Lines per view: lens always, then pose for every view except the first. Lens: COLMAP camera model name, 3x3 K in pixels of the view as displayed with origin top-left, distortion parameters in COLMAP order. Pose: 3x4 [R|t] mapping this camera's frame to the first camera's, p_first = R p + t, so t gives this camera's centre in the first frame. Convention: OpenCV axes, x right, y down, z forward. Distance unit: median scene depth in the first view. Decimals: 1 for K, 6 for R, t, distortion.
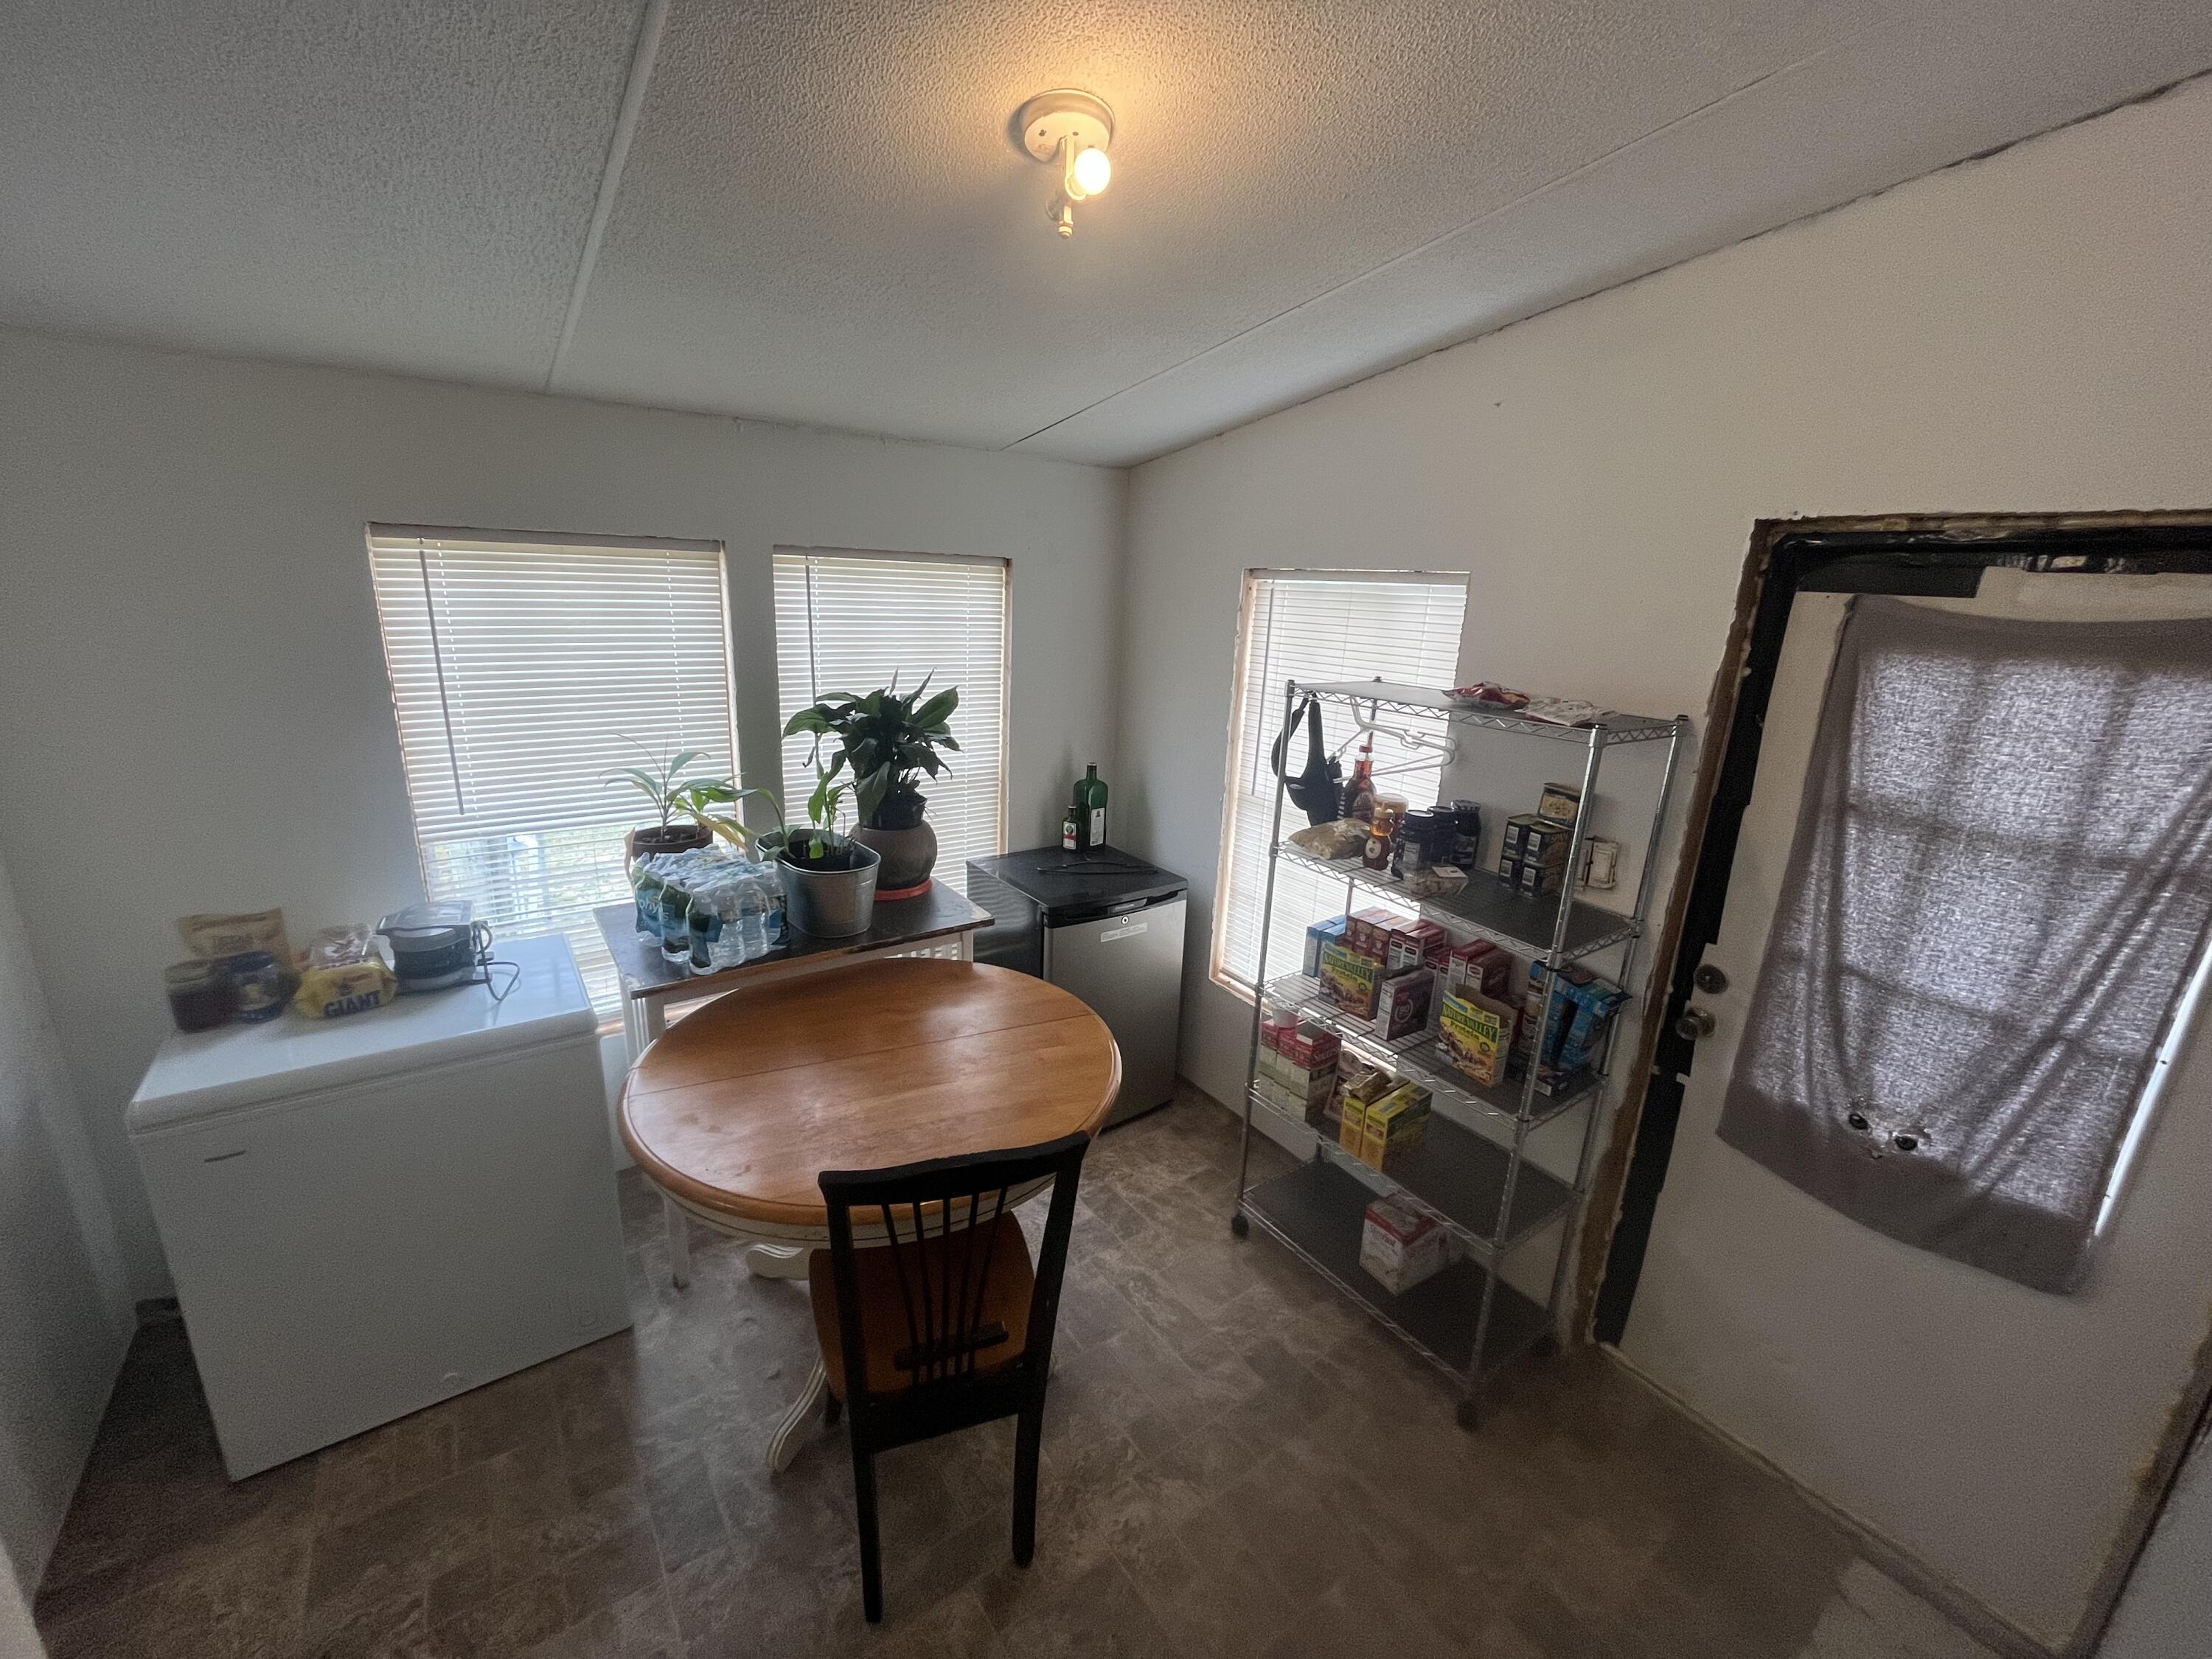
lens RADIAL K [[901.6, 0, 1108.5], [0, 901.6, 828.7], [0, 0, 1]] dist [0.003495, 0.000469]
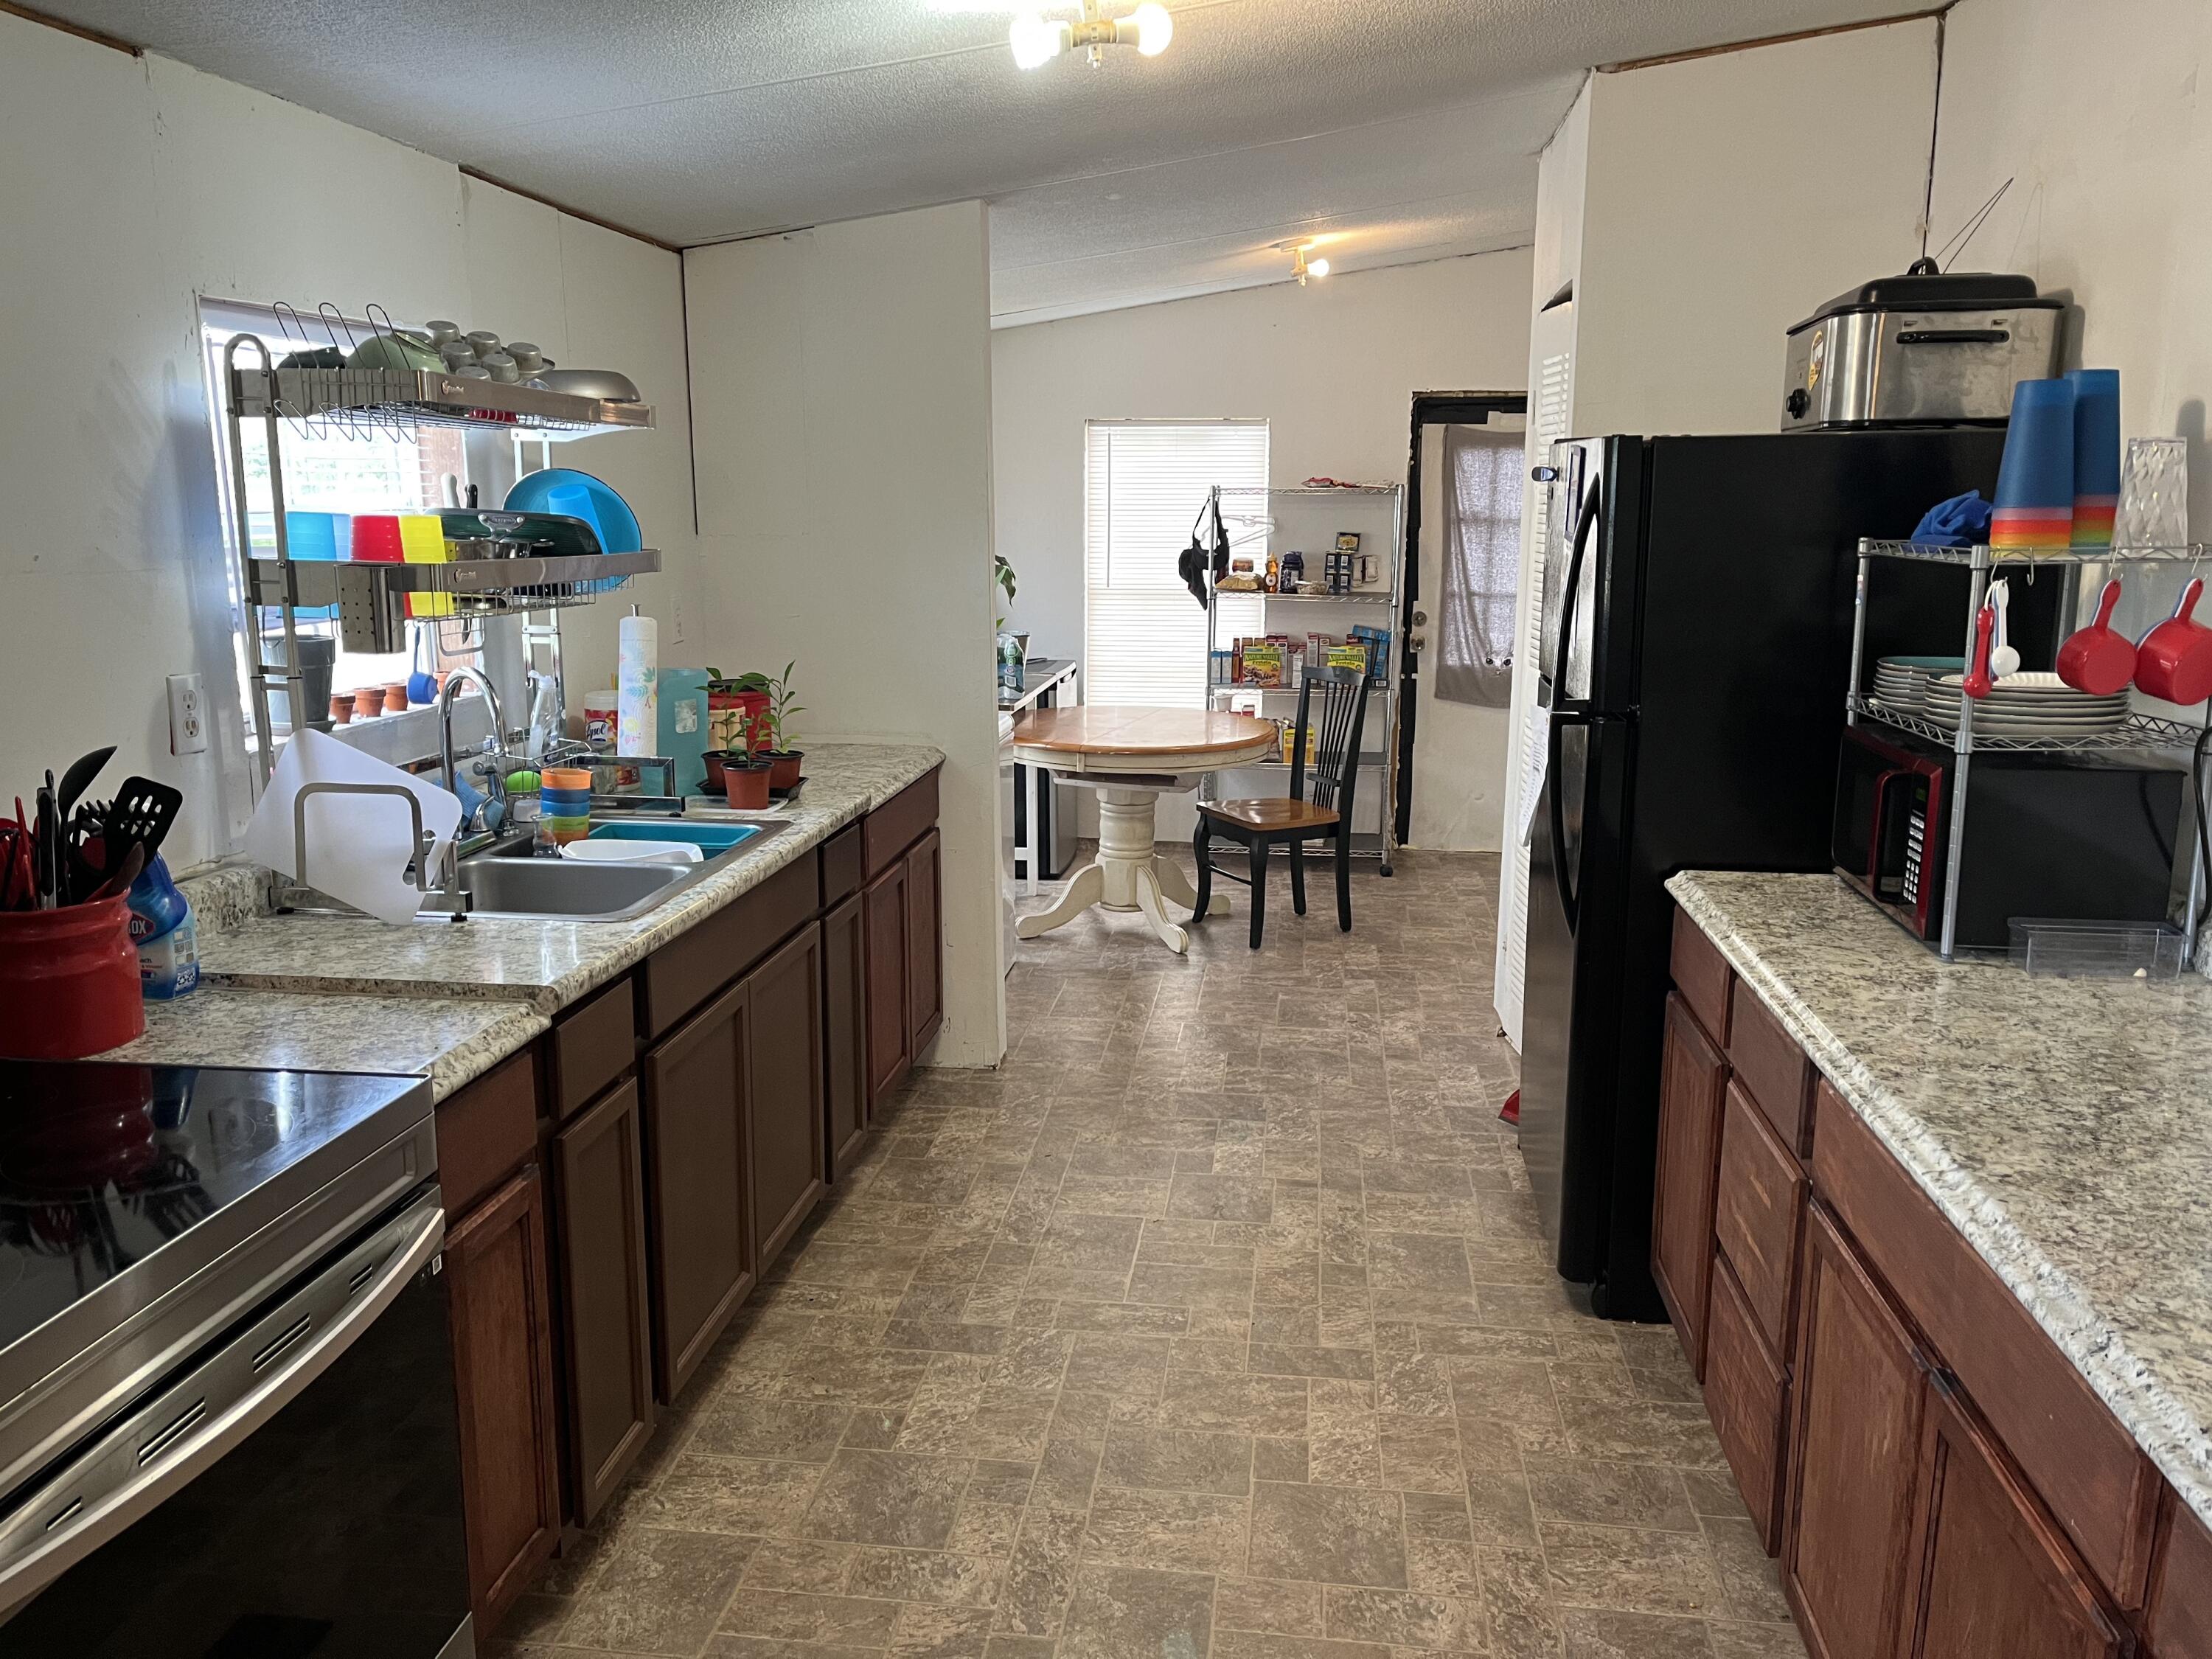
lens RADIAL K [[1672.0, 0, 1104.2], [0, 1672.0, 825.0], [0, 0, 1]] dist [0.042381, -0.028179]
pose [[0.694379, -0.182804, 0.696003, -2.631776], [0.214734, 0.975767, 0.042051, 0.326536], [-0.686824, 0.120257, 0.716806, -1.188104]]
